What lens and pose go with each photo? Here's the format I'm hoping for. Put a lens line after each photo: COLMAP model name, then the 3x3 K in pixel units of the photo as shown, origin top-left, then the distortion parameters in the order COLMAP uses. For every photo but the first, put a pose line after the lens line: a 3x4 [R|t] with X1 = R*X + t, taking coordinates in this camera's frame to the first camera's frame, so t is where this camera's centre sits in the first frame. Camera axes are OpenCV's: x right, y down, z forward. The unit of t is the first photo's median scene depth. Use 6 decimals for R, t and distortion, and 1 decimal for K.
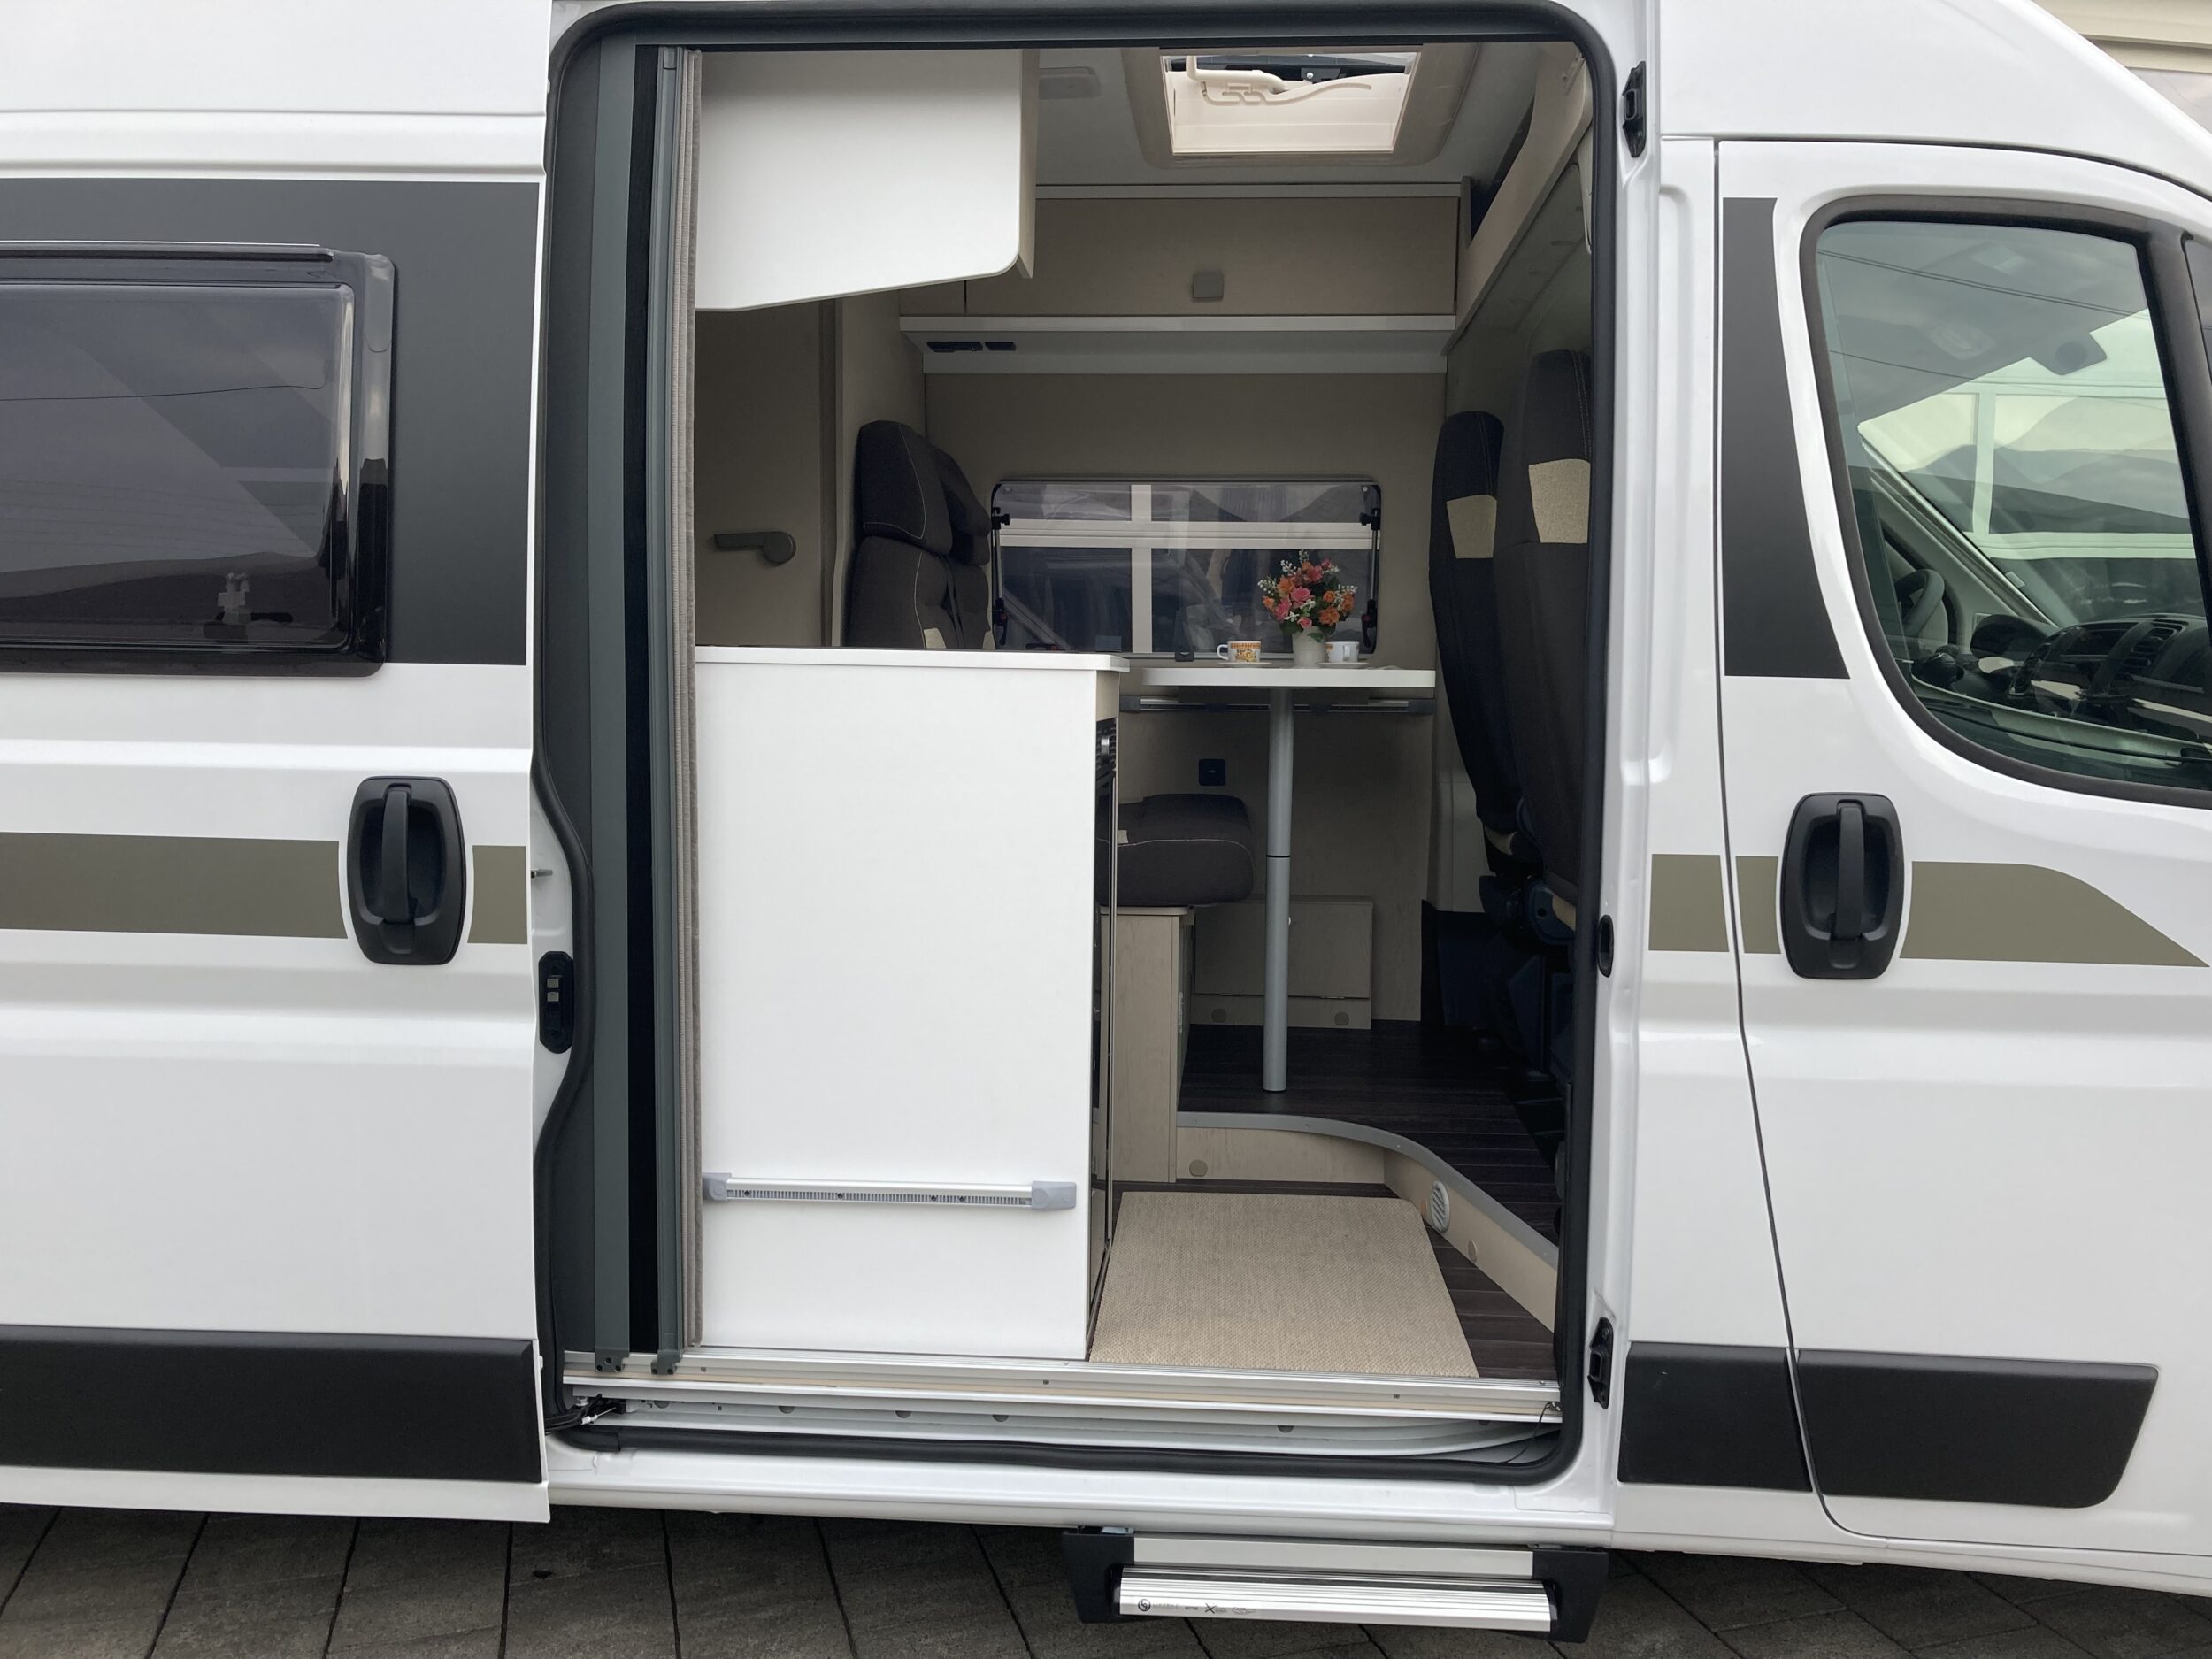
lens RADIAL K [[1817.5, 0, 1106.0], [0, 1817.5, 829.5], [0, 0, 1]] dist [0.132075, 0.000801]
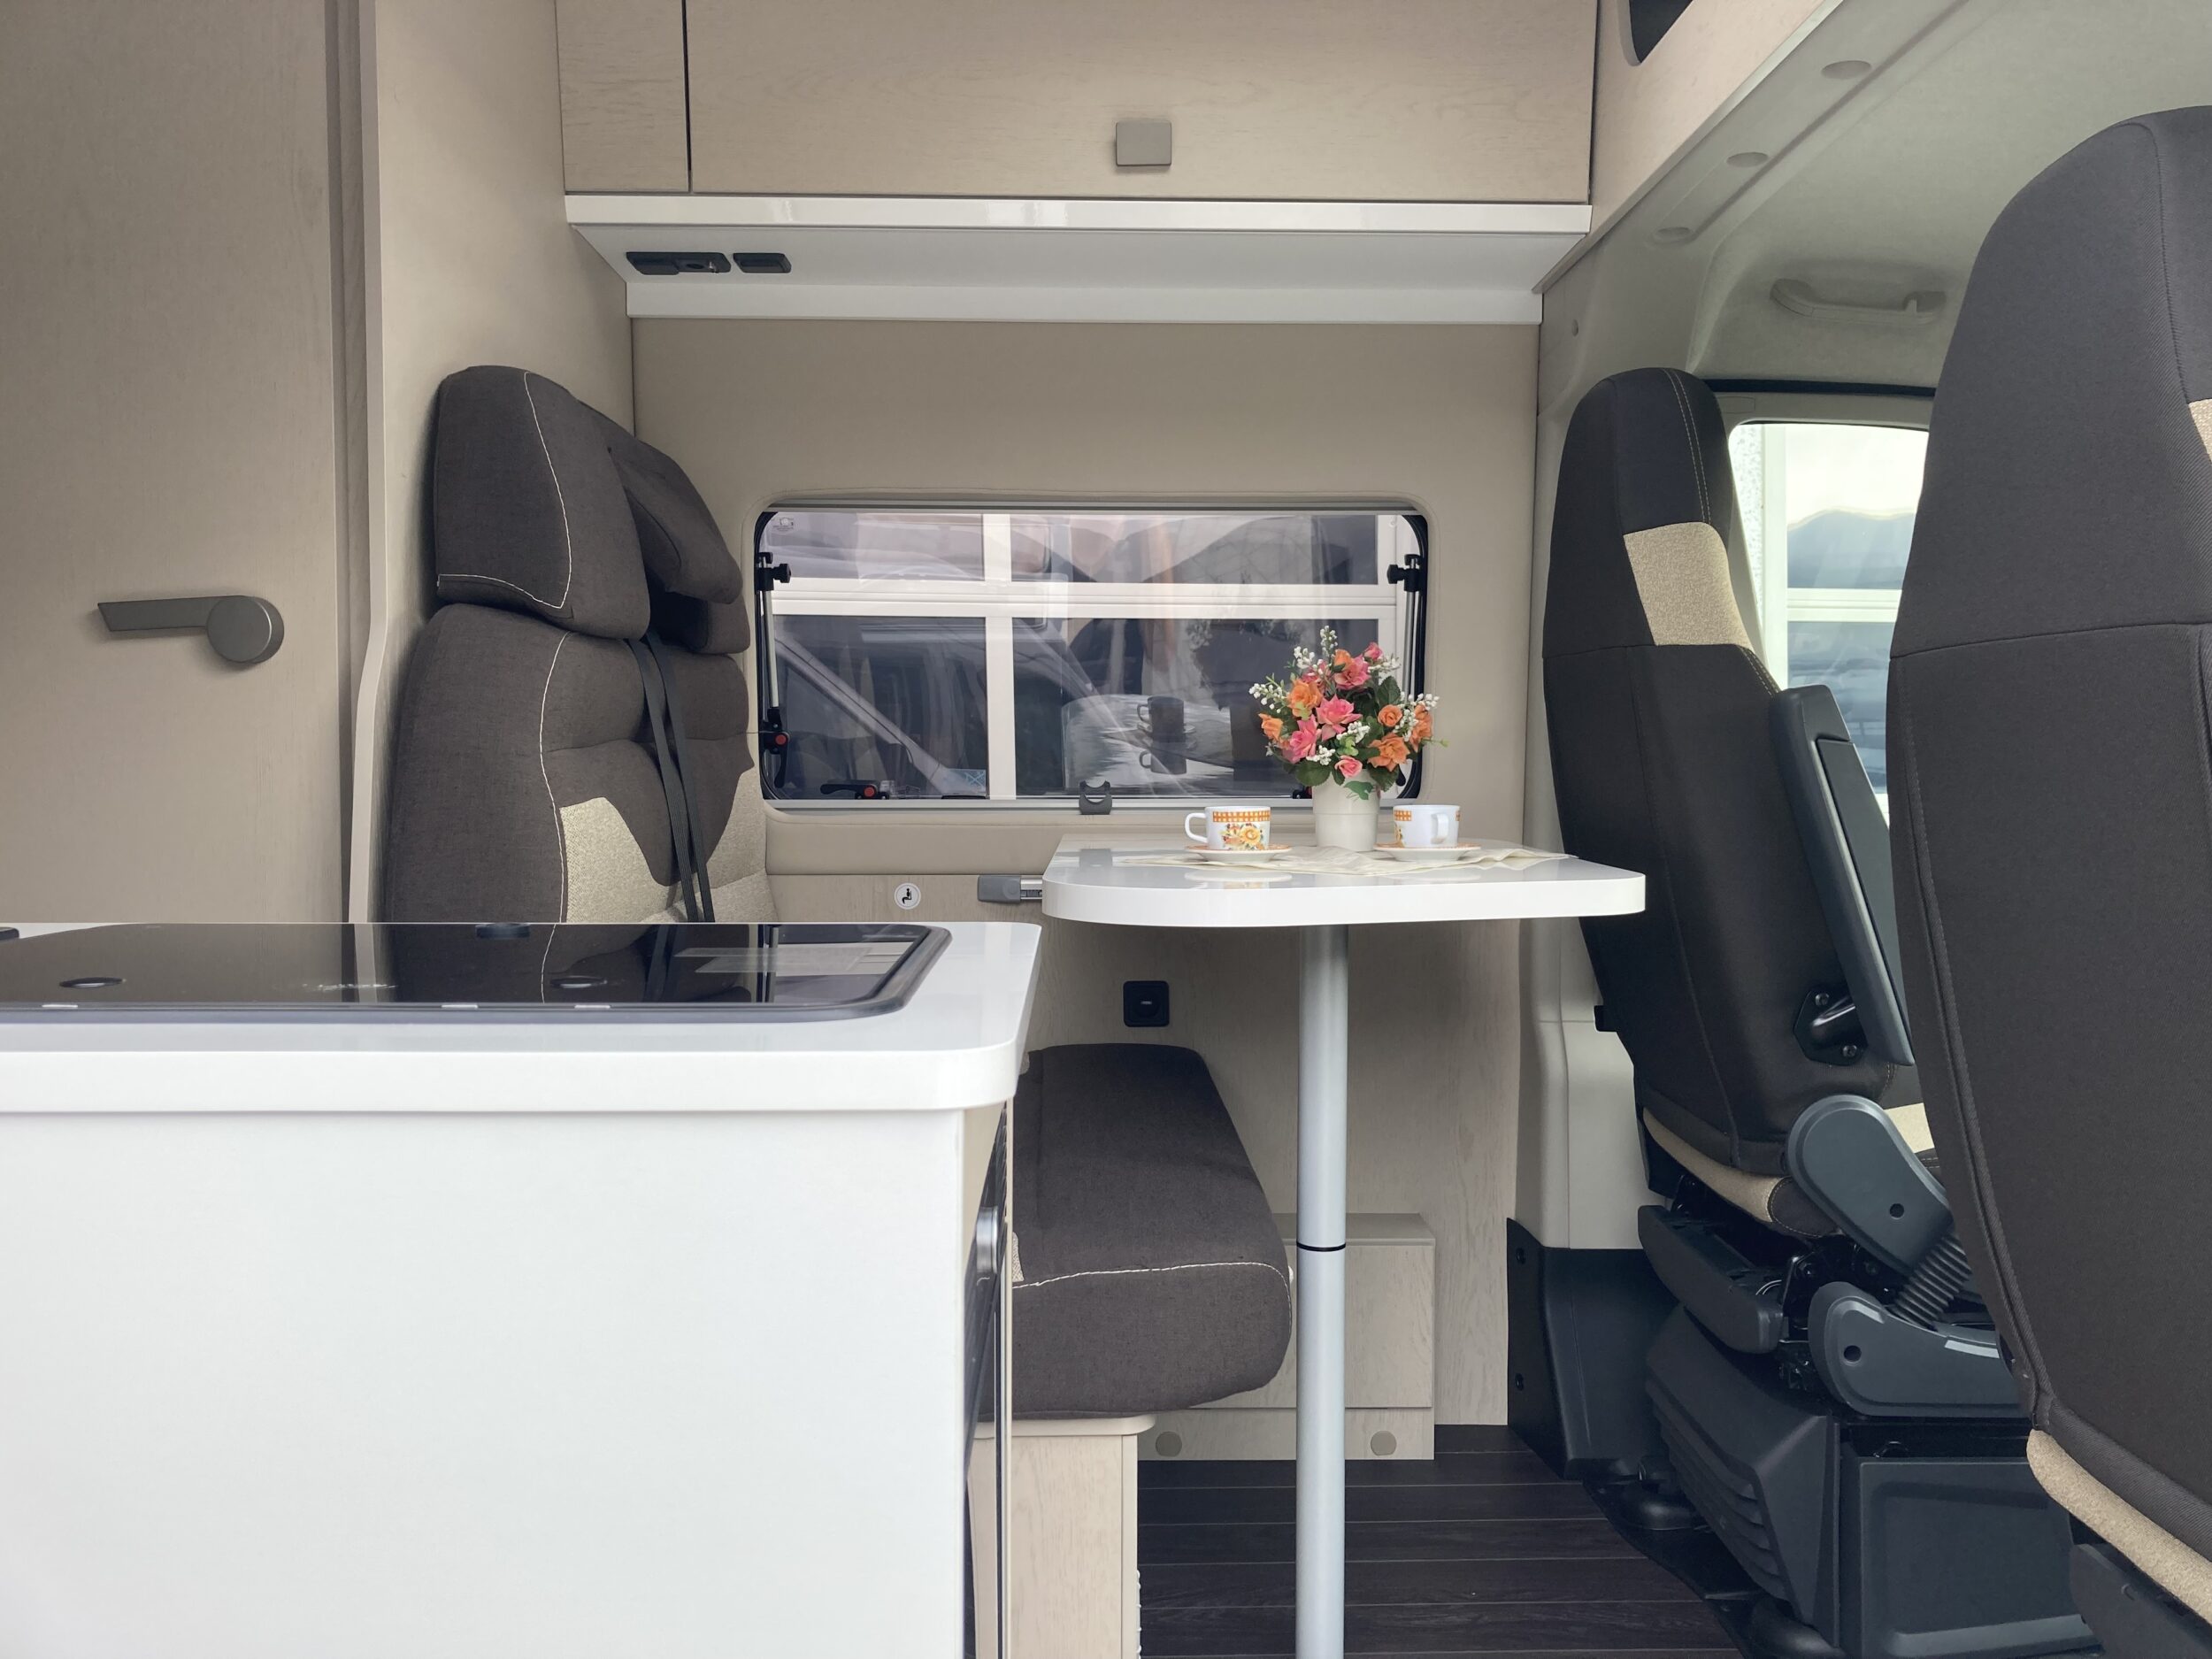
lens RADIAL K [[1789.2, 0, 1113.0], [0, 1789.2, 888.7], [0, 0, 1]] dist [0.003154, 0.002490]
pose [[0.994767, -0.017056, 0.100735, -0.009935], [0.016945, 0.999855, 0.001959, -0.076145], [-0.100754, -0.000241, 0.994911, 0.468798]]
